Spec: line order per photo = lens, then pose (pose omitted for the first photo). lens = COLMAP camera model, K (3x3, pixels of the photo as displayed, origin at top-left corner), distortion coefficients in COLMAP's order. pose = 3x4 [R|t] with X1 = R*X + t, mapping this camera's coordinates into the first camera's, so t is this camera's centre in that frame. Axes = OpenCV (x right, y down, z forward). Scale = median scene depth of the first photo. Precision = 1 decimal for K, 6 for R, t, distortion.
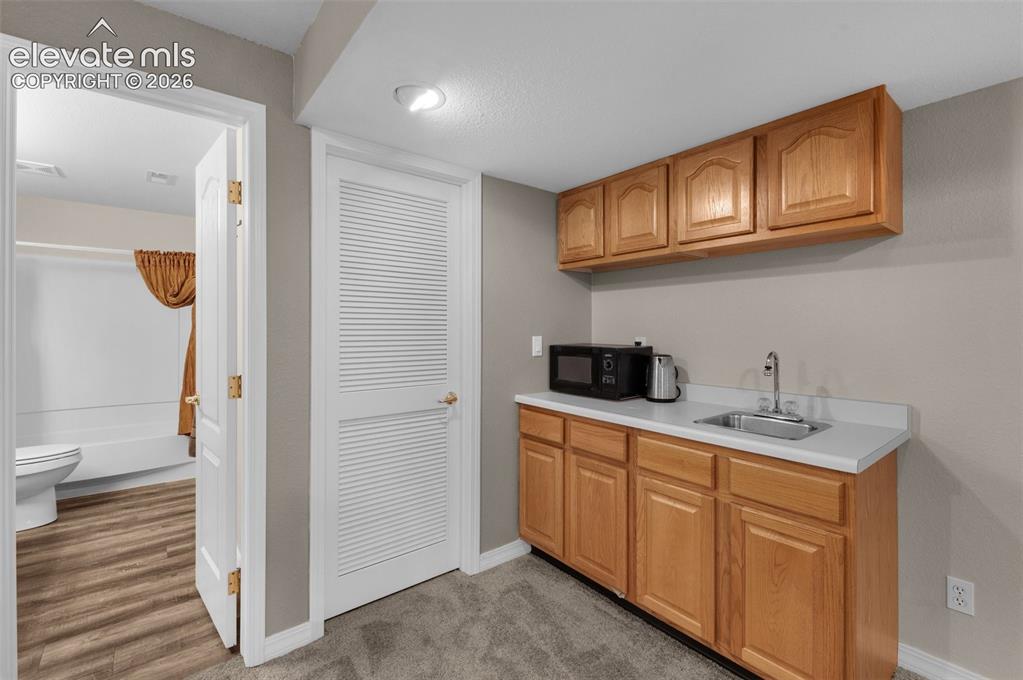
lens RADIAL K [[439.1, 0, 507.4], [0, 439.1, 329.9], [0, 0, 1]] dist [0.001485, -0.002515]
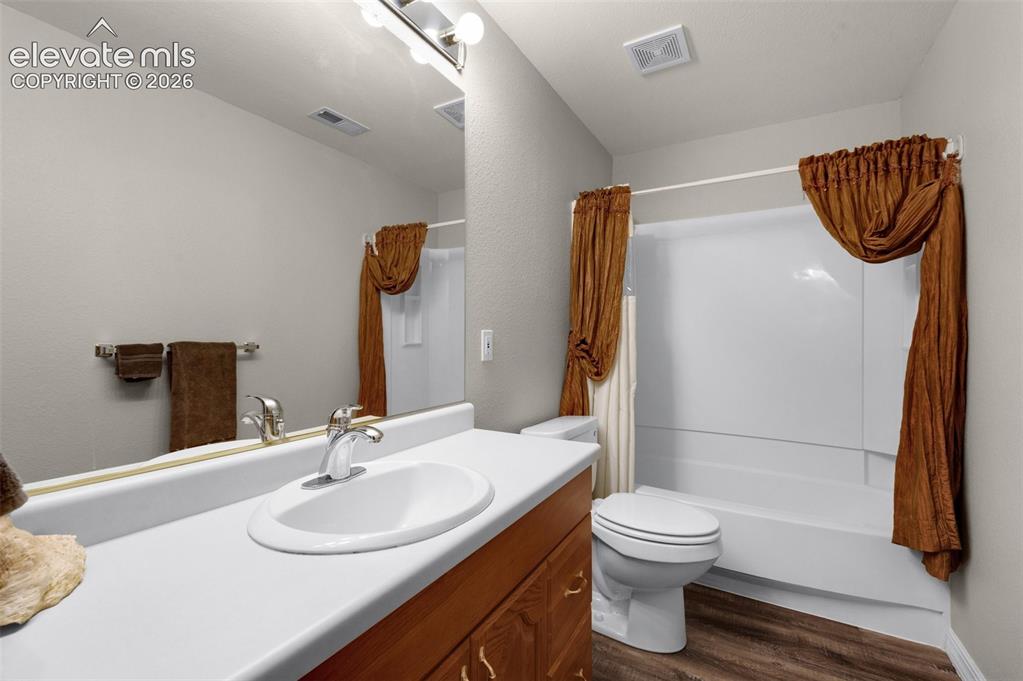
lens RADIAL K [[439.1, 0, 509.3], [0, 439.1, 338.8], [0, 0, 1]] dist [0.001485, -0.002515]
pose [[0.357260, 0.000965, -0.934005, -0.470667], [0.003692, 0.999990, 0.002445, 0.029151], [0.933998, -0.004322, 0.357253, 0.474888]]
